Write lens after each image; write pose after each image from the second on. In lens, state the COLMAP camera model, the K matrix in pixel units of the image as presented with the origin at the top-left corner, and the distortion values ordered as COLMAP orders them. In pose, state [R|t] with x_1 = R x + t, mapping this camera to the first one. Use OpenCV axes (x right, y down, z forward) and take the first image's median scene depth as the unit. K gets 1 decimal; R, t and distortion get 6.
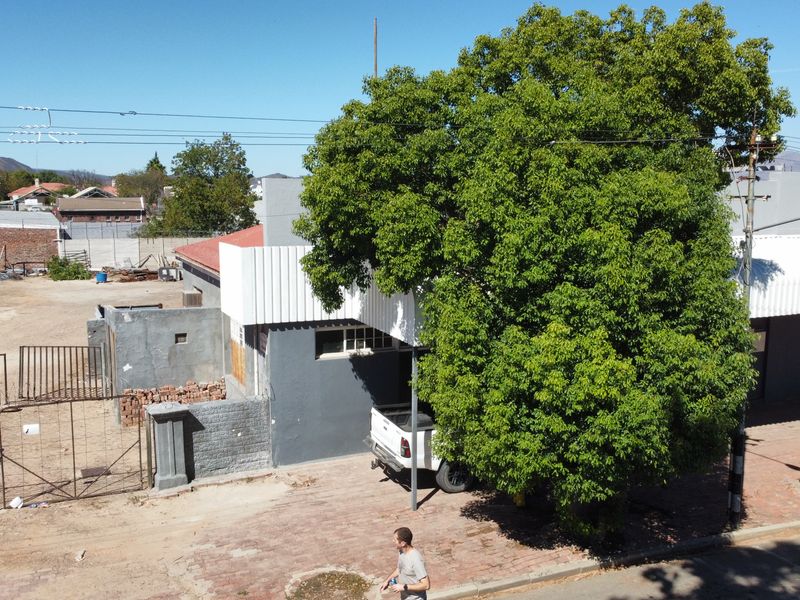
lens RADIAL K [[800.7, 0, 395.5], [0, 800.7, 300.7], [0, 0, 1]] dist [-0.005353, 0.001971]
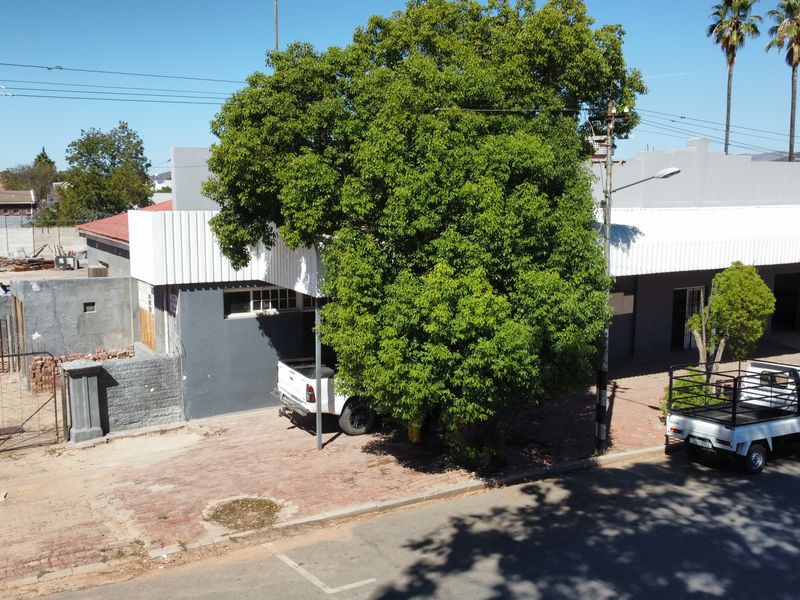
lens RADIAL K [[800.7, 0, 395.5], [0, 800.7, 300.7], [0, 0, 1]] dist [-0.005353, 0.001971]
pose [[0.992357, -0.016089, 0.122347, -0.004390], [0.015890, 0.999870, 0.002608, 0.063227], [-0.122373, -0.000644, 0.992484, -0.106591]]
